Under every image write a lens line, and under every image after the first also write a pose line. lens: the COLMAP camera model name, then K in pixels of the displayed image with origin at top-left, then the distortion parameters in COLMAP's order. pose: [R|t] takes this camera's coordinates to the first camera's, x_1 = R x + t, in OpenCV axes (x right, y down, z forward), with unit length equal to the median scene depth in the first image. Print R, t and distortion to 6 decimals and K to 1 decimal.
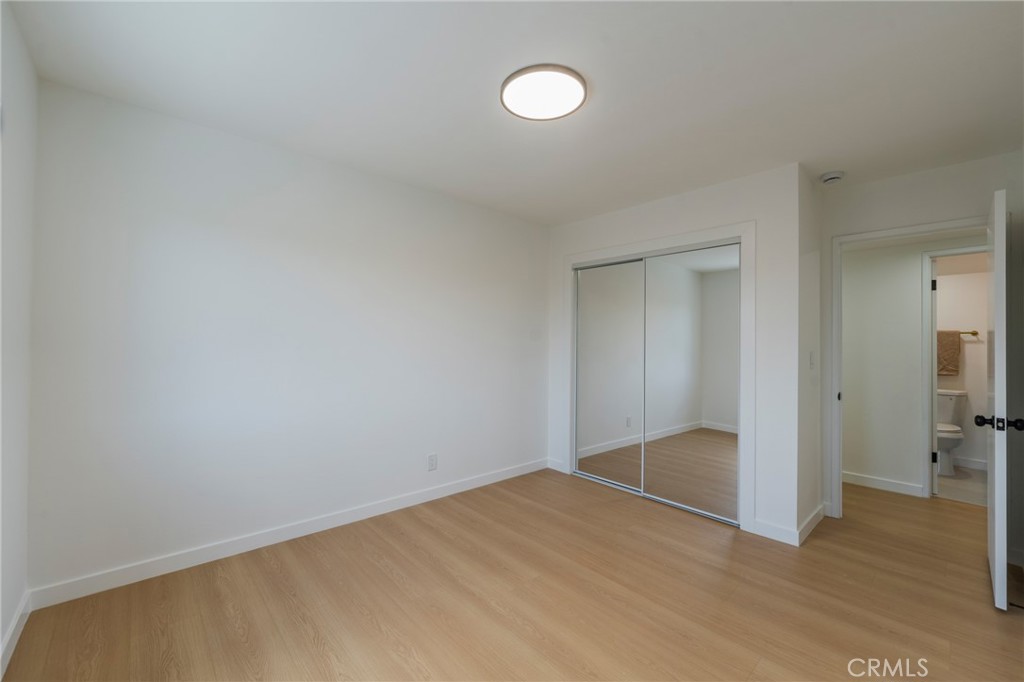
lens RADIAL K [[413.6, 0, 508.9], [0, 413.6, 344.7], [0, 0, 1]] dist [-0.002794, 0.000482]
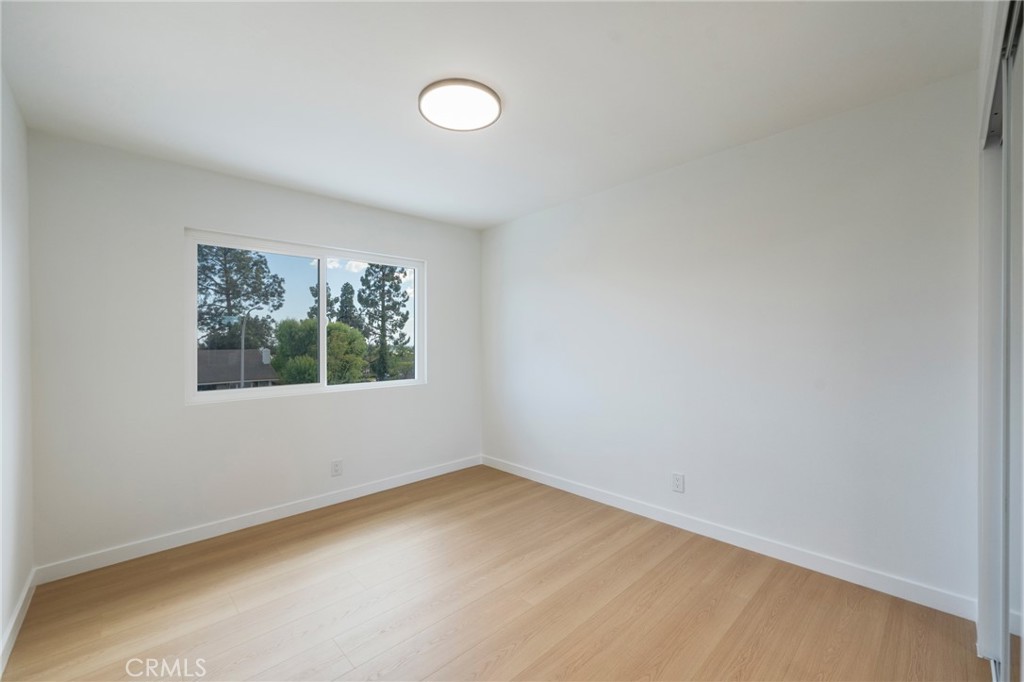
lens RADIAL K [[413.6, 0, 512.1], [0, 413.6, 342.4], [0, 0, 1]] dist [-0.002794, 0.000482]
pose [[0.015396, -0.018406, -0.999712, 0.745795], [0.014499, 0.999730, -0.018183, 0.009858], [0.999776, -0.014215, 0.015659, 0.737969]]
